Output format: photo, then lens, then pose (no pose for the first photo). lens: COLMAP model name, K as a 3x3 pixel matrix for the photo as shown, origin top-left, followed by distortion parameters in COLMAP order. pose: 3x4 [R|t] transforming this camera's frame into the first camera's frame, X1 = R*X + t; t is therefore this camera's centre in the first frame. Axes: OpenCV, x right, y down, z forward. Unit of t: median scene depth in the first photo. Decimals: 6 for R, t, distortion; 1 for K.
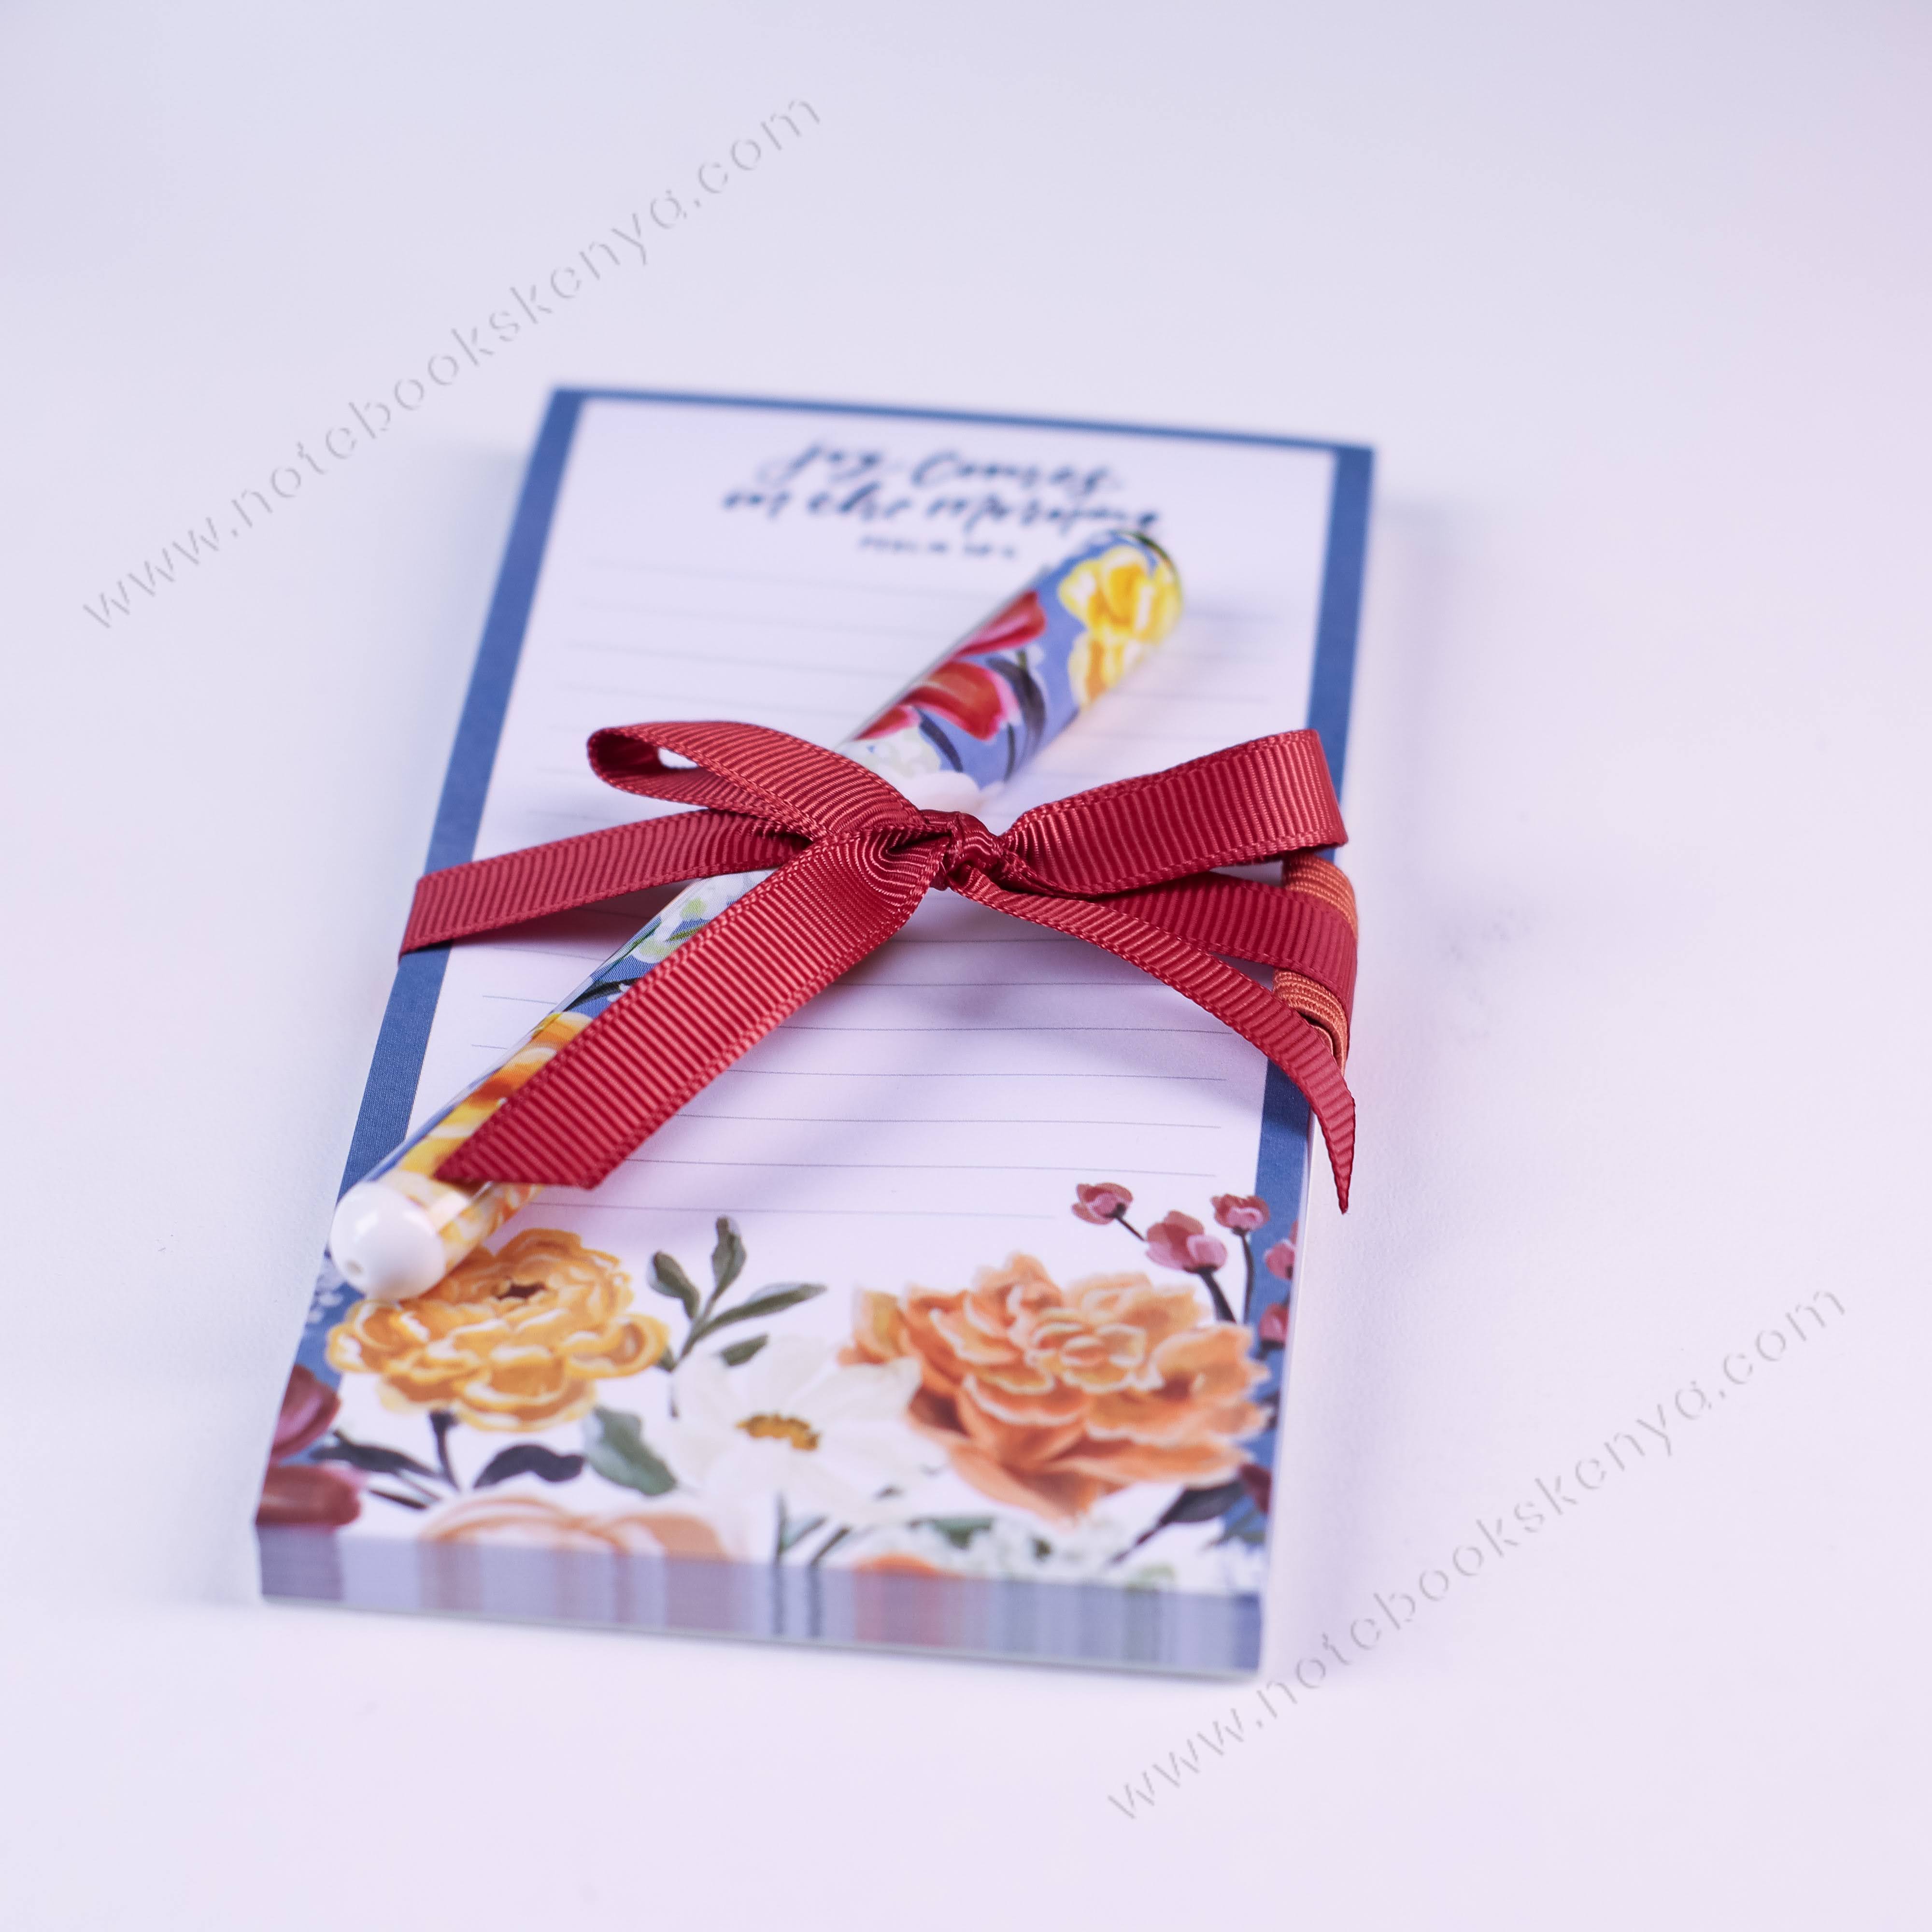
lens RADIAL K [[7046.6, 0, 966.0], [0, 7046.6, 966.0], [0, 0, 1]] dist [-0.130654, -0.686369]
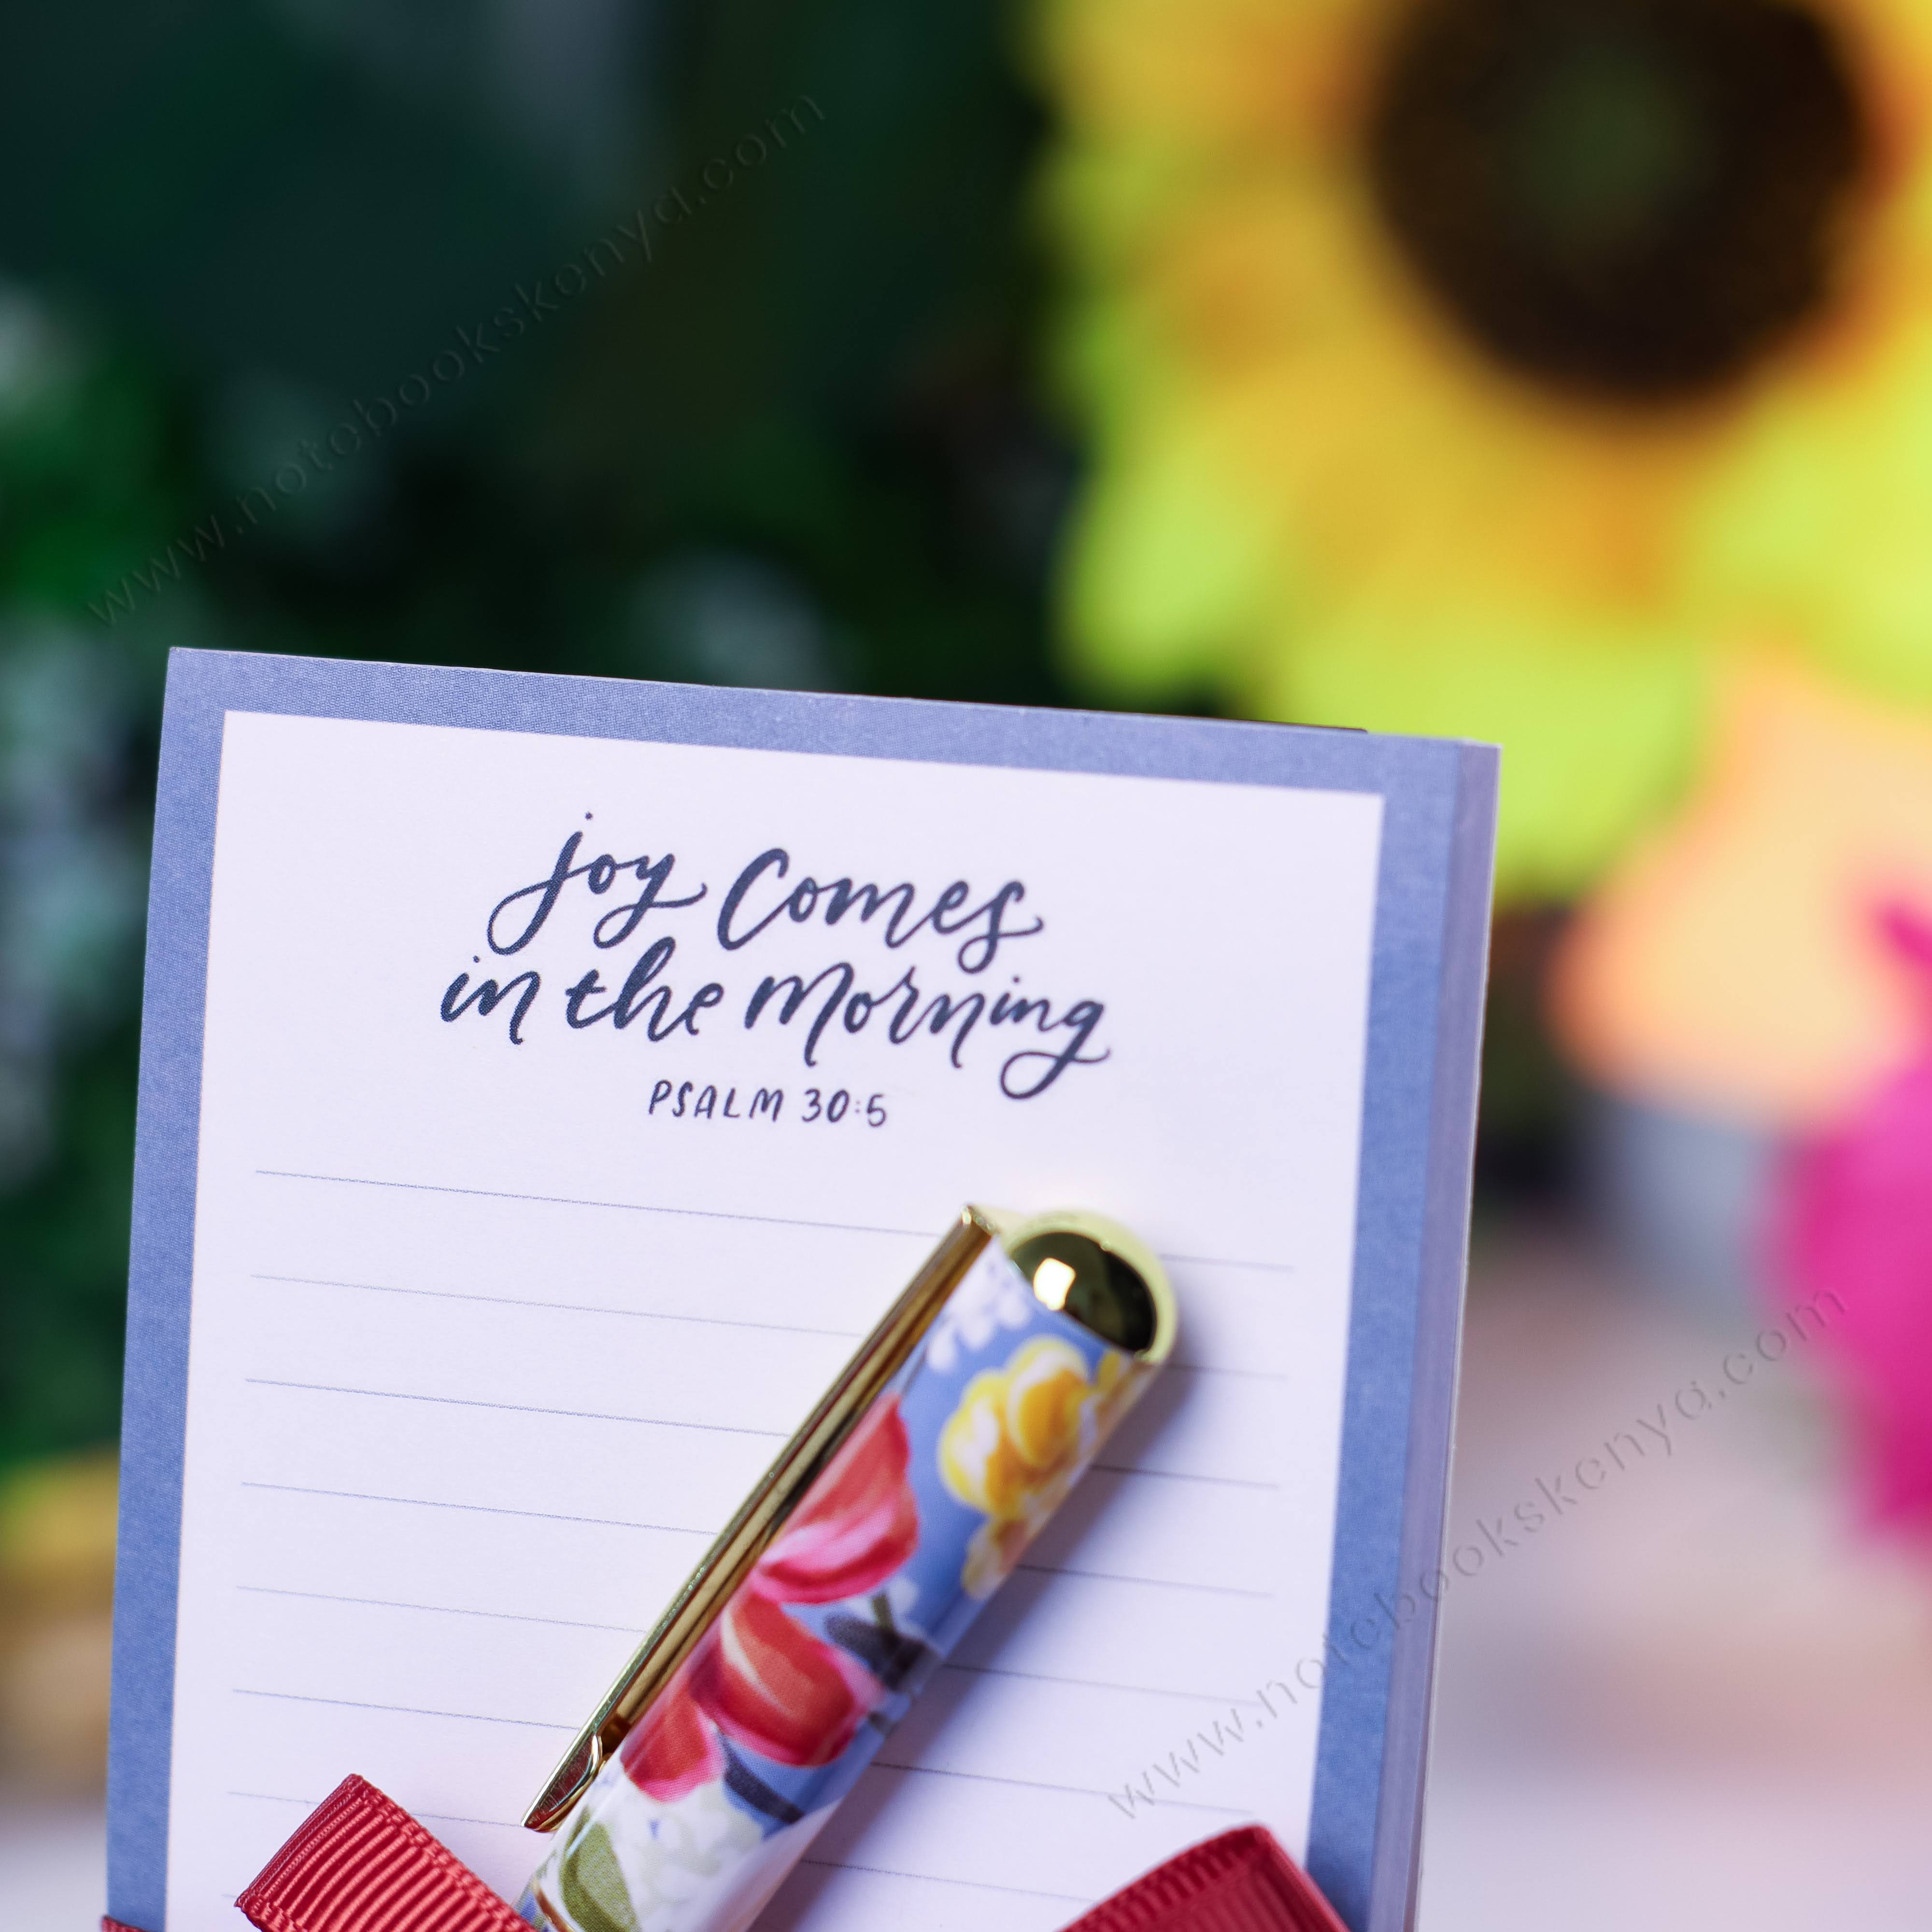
lens RADIAL K [[7386.6, 0, 966.0], [0, 7386.6, 966.0], [0, 0, 1]] dist [-0.049158, -3.558285]
pose [[0.943437, -0.017796, -0.331073, 0.264681], [0.276444, 0.593507, 0.755863, -0.641401], [0.183043, -0.804632, 0.564856, 0.736340]]
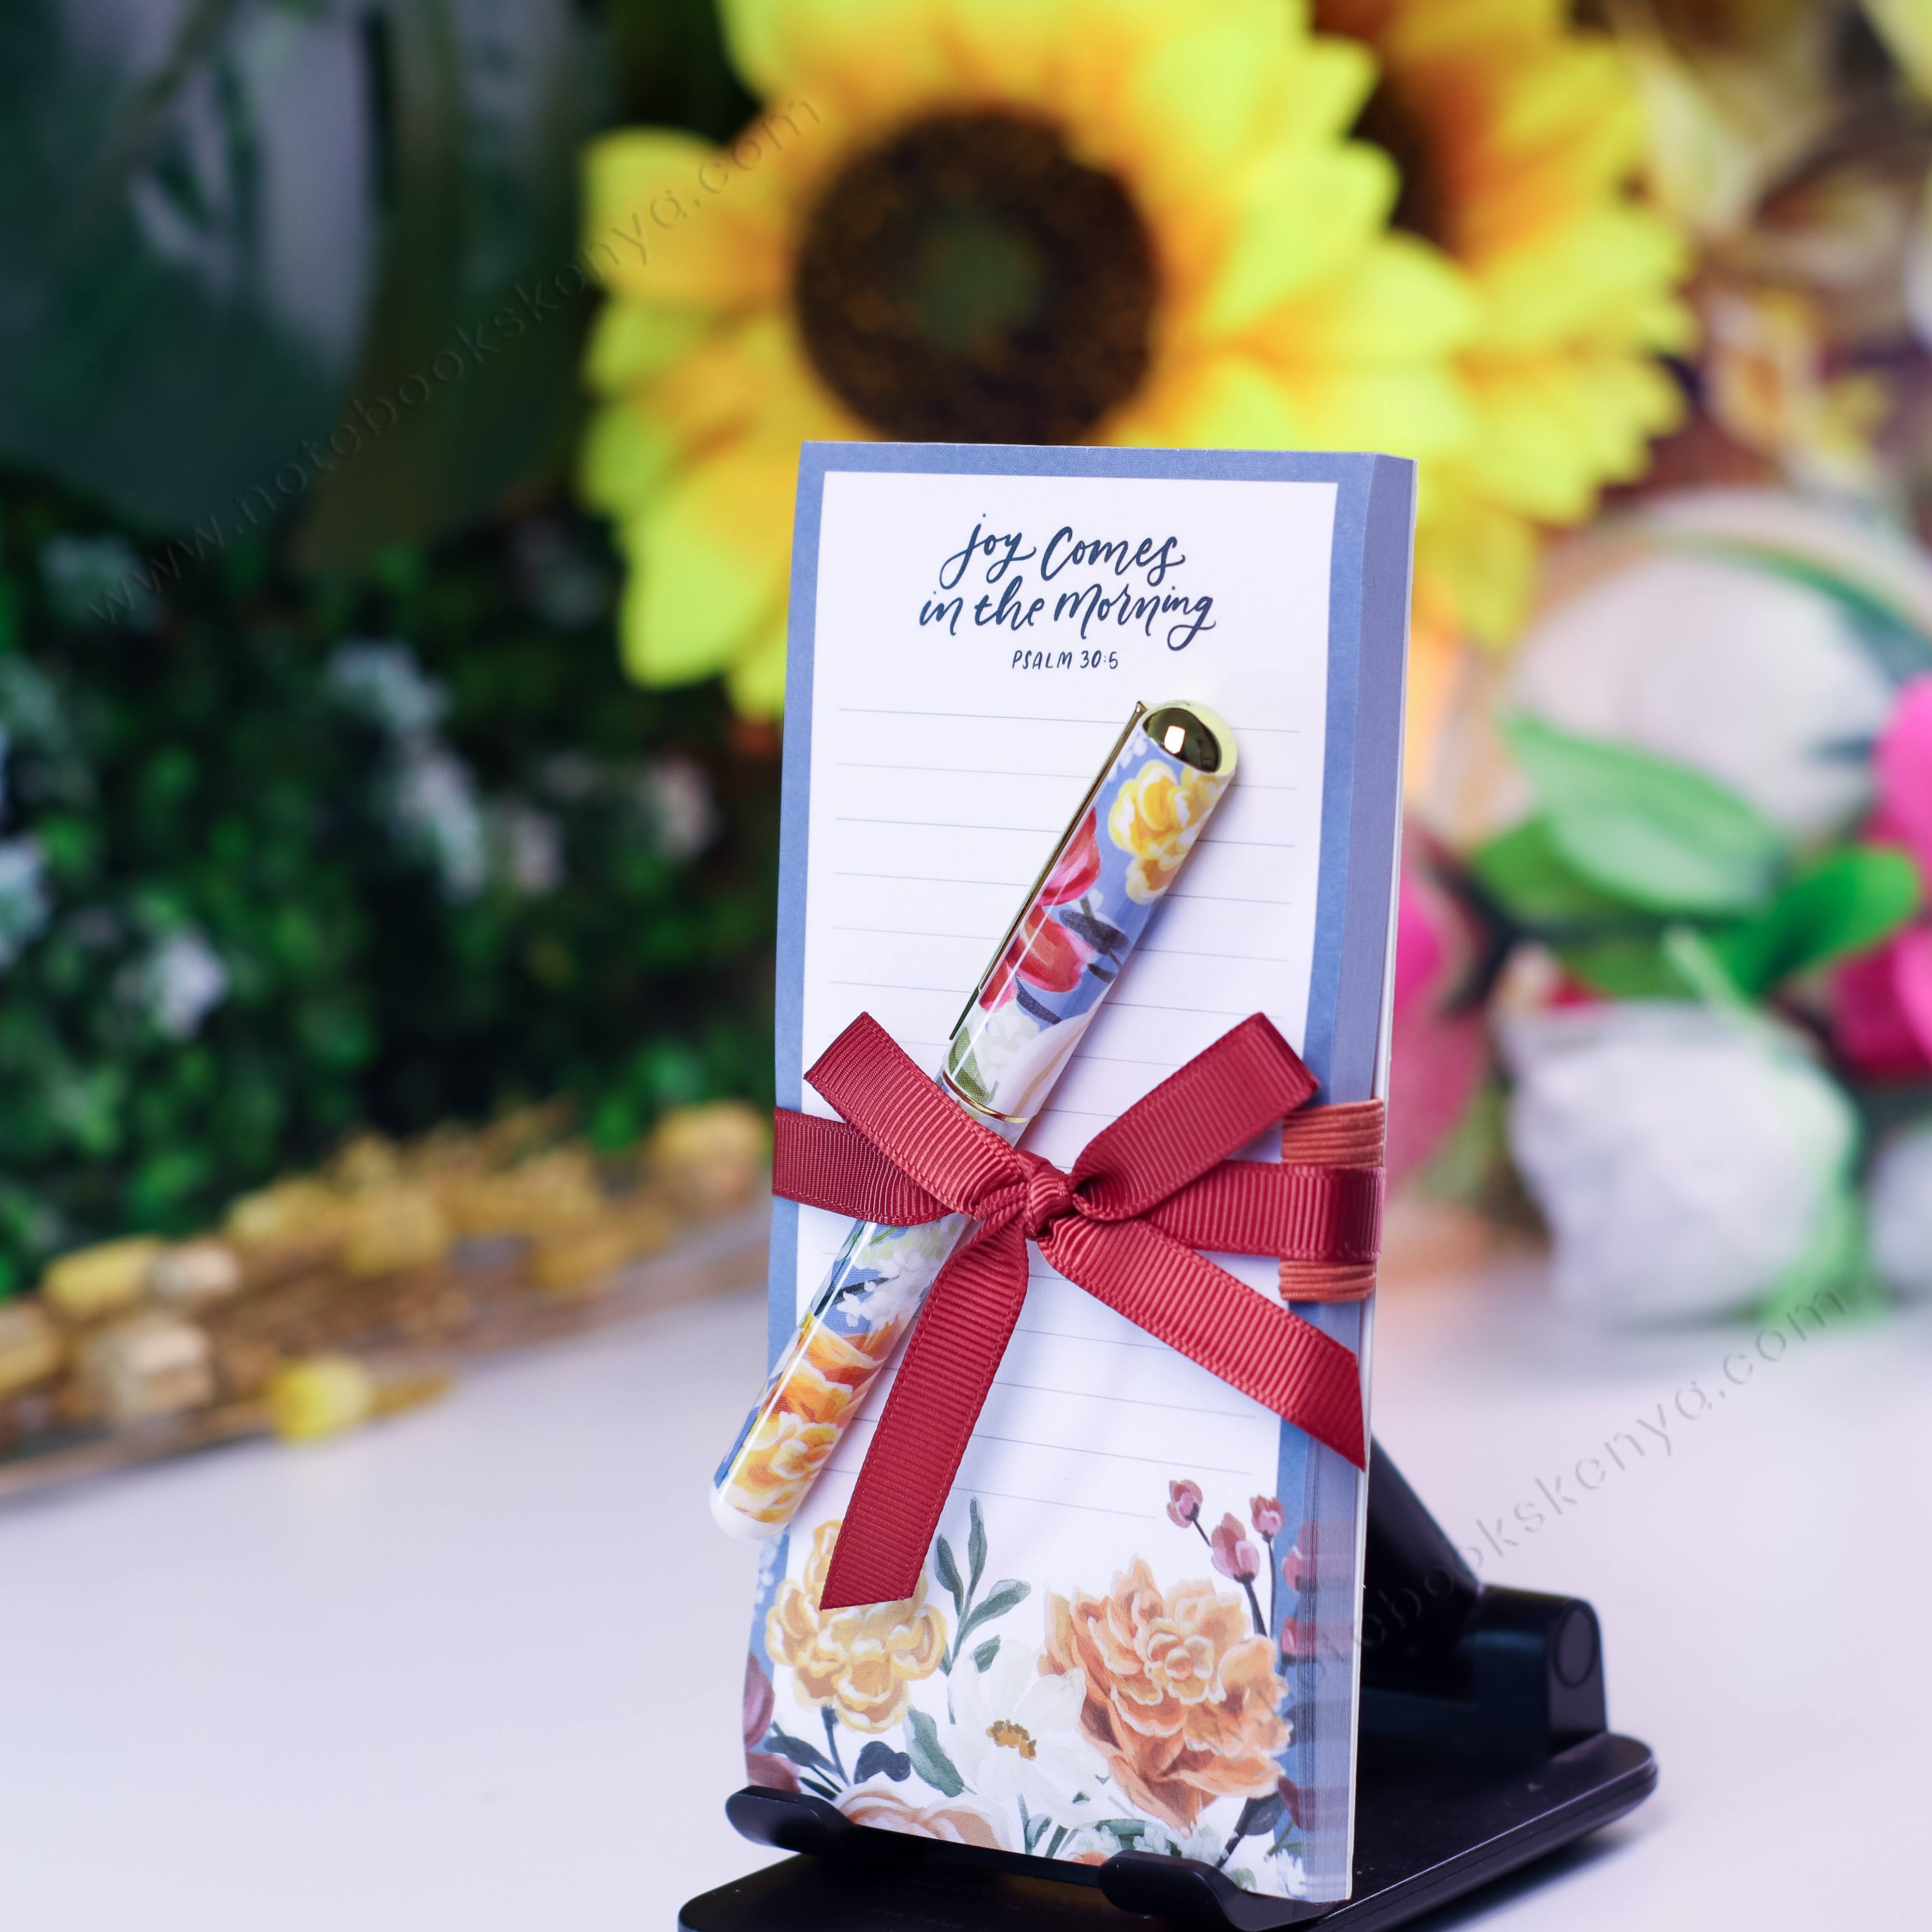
lens RADIAL K [[7046.6, 0, 966.0], [0, 7046.6, 966.0], [0, 0, 1]] dist [-0.130654, -0.686369]
pose [[0.781416, -0.037606, -0.622877, 0.842229], [0.504739, 0.625018, 0.595475, -0.866622], [0.366916, -0.779704, 0.507380, 0.389379]]
